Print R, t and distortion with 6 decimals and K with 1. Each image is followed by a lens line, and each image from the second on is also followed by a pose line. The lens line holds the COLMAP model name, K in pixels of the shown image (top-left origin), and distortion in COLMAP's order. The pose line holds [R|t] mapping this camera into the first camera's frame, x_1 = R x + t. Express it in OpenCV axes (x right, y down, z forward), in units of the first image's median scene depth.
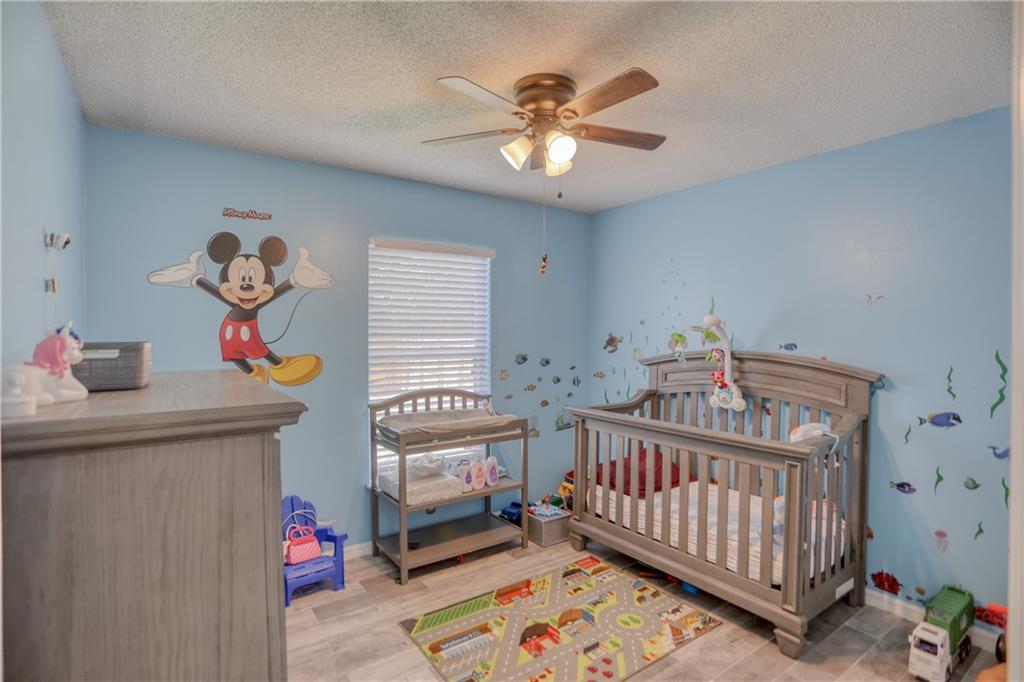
lens RADIAL K [[502.5, 0, 506.1], [0, 502.5, 339.3], [0, 0, 1]] dist [-0.060029, 0.024293]
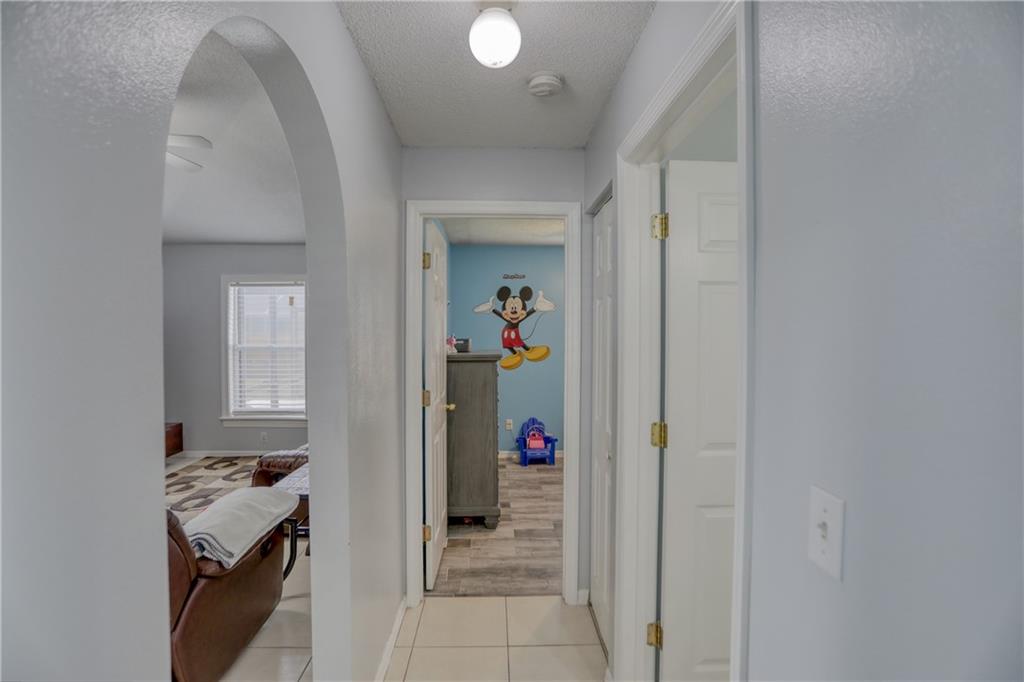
lens RADIAL K [[502.5, 0, 504.5], [0, 502.5, 336.2], [0, 0, 1]] dist [-0.060029, 0.024293]
pose [[0.835371, 0.005897, -0.549655, 0.584705], [-0.006834, 0.999977, 0.000342, -0.006991], [0.549644, 0.003470, 0.835392, -0.754034]]
